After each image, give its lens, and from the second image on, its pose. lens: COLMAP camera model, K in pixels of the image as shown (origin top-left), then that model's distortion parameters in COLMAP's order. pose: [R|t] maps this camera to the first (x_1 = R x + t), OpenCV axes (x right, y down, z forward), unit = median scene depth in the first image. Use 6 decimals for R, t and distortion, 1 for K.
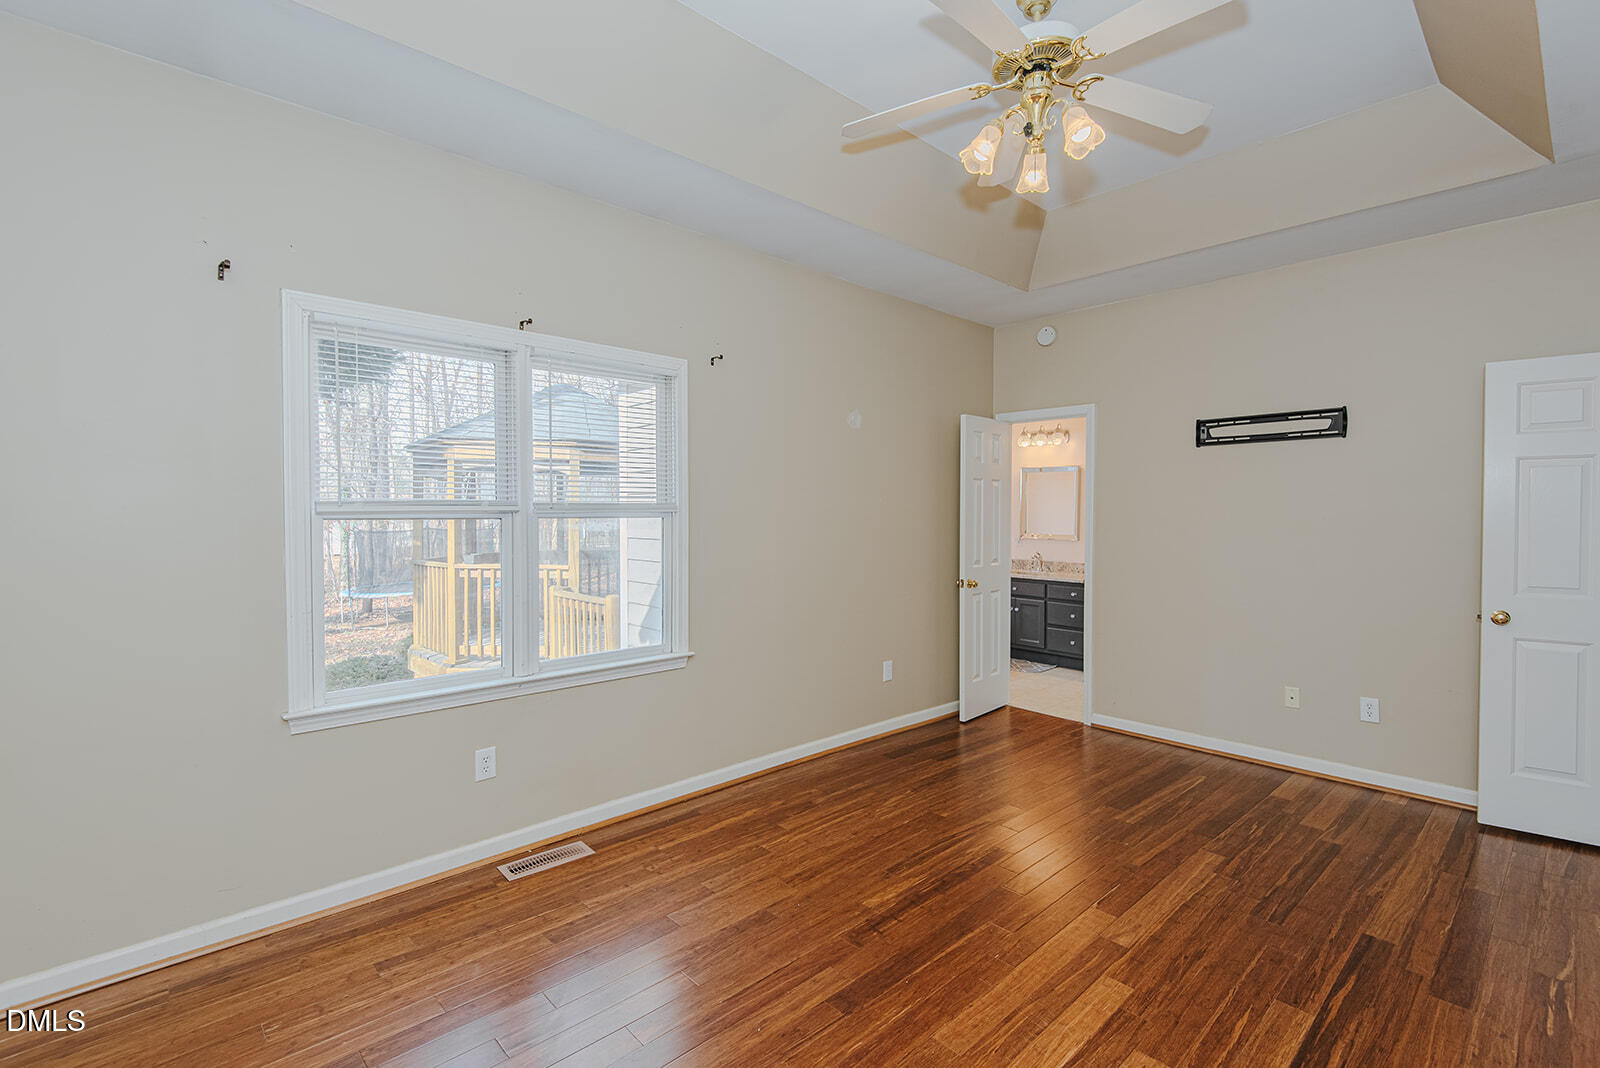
lens RADIAL K [[716.7, 0, 803.8], [0, 716.7, 507.9], [0, 0, 1]] dist [0.026133, -0.012678]
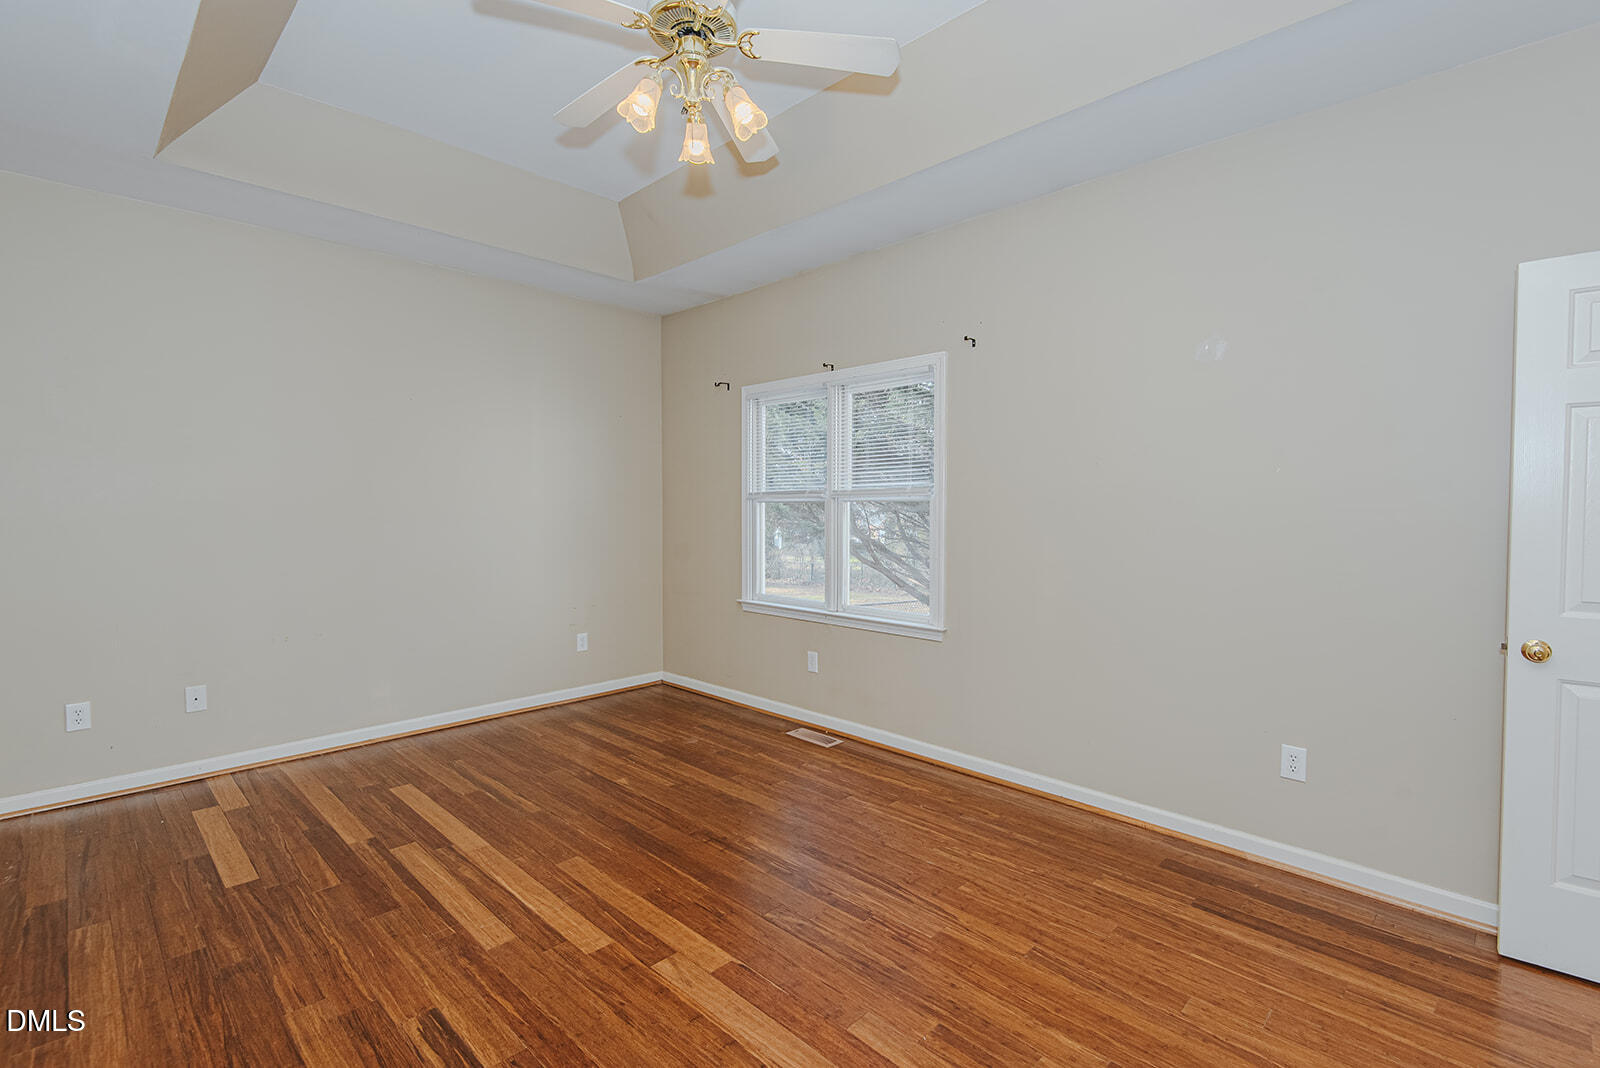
lens RADIAL K [[716.7, 0, 807.9], [0, 716.7, 530.7], [0, 0, 1]] dist [0.026133, -0.012678]
pose [[0.064770, 0.033570, -0.997335, 0.950658], [0.004959, 0.999411, 0.033962, 0.024180], [0.997888, -0.007145, 0.064565, 0.808428]]
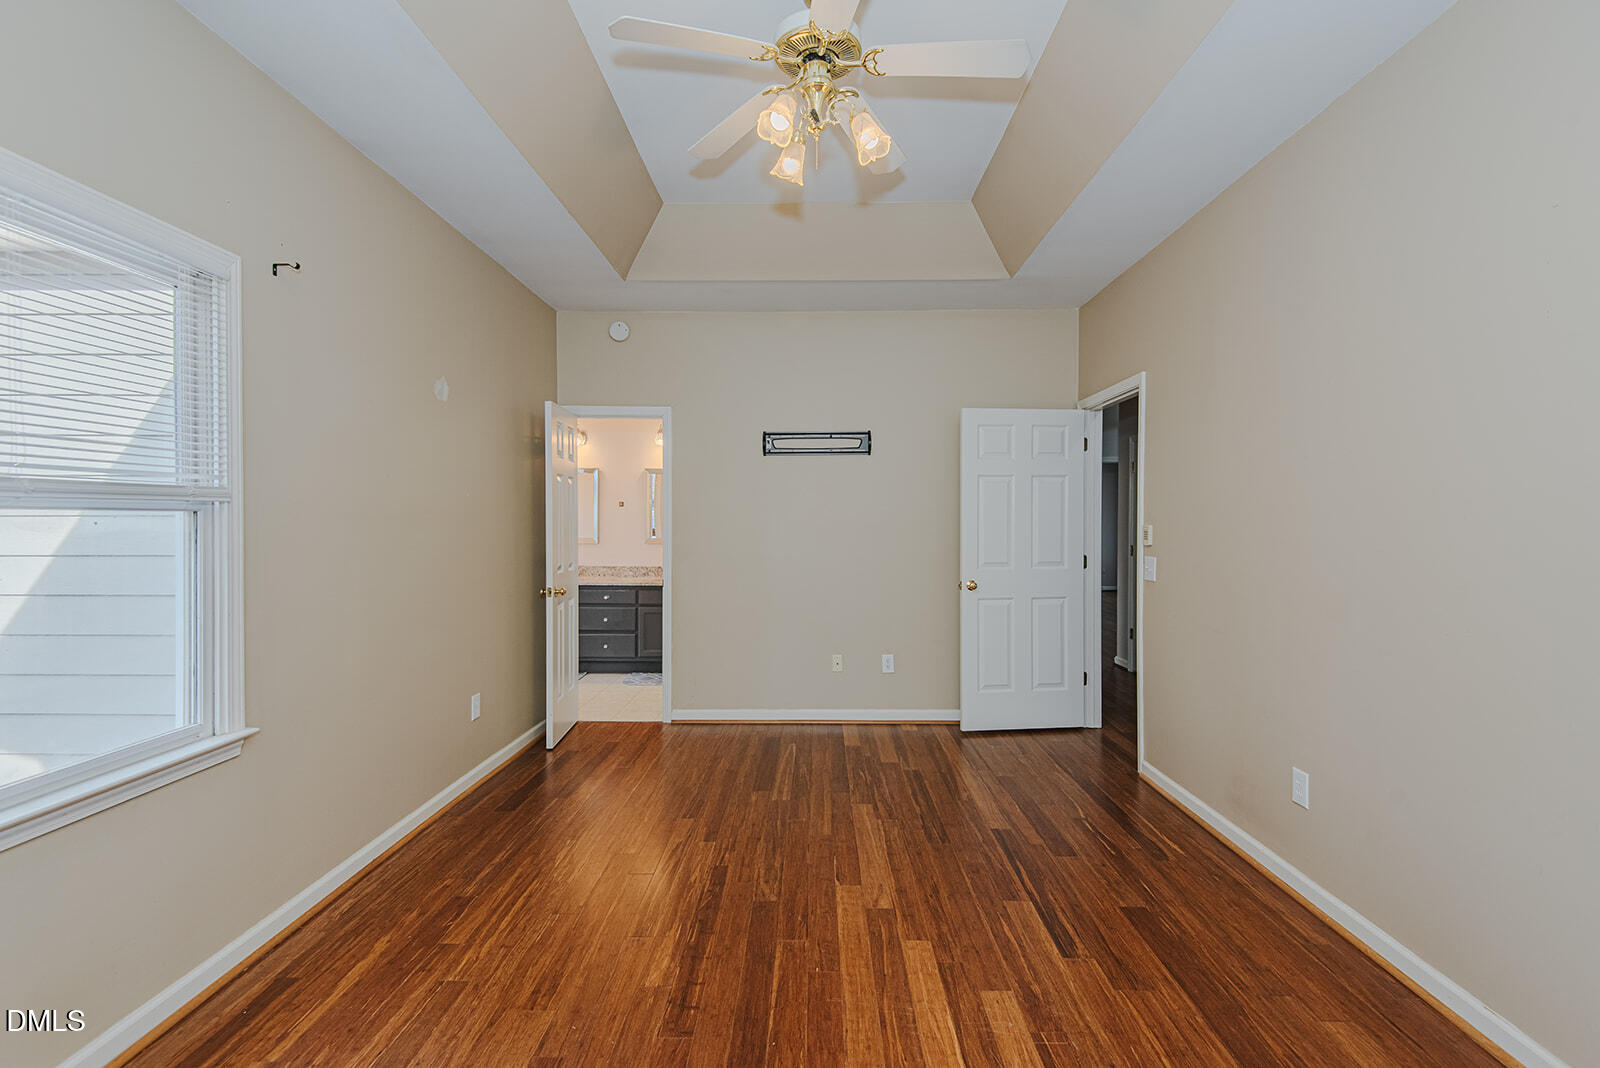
lens RADIAL K [[716.7, 0, 790.5], [0, 716.7, 516.7], [0, 0, 1]] dist [0.026133, -0.012678]
pose [[0.701491, 0.003910, 0.712668, -0.305903], [-0.005514, 0.999985, -0.000059, 0.015778], [-0.712657, -0.003888, 0.701502, 0.250483]]
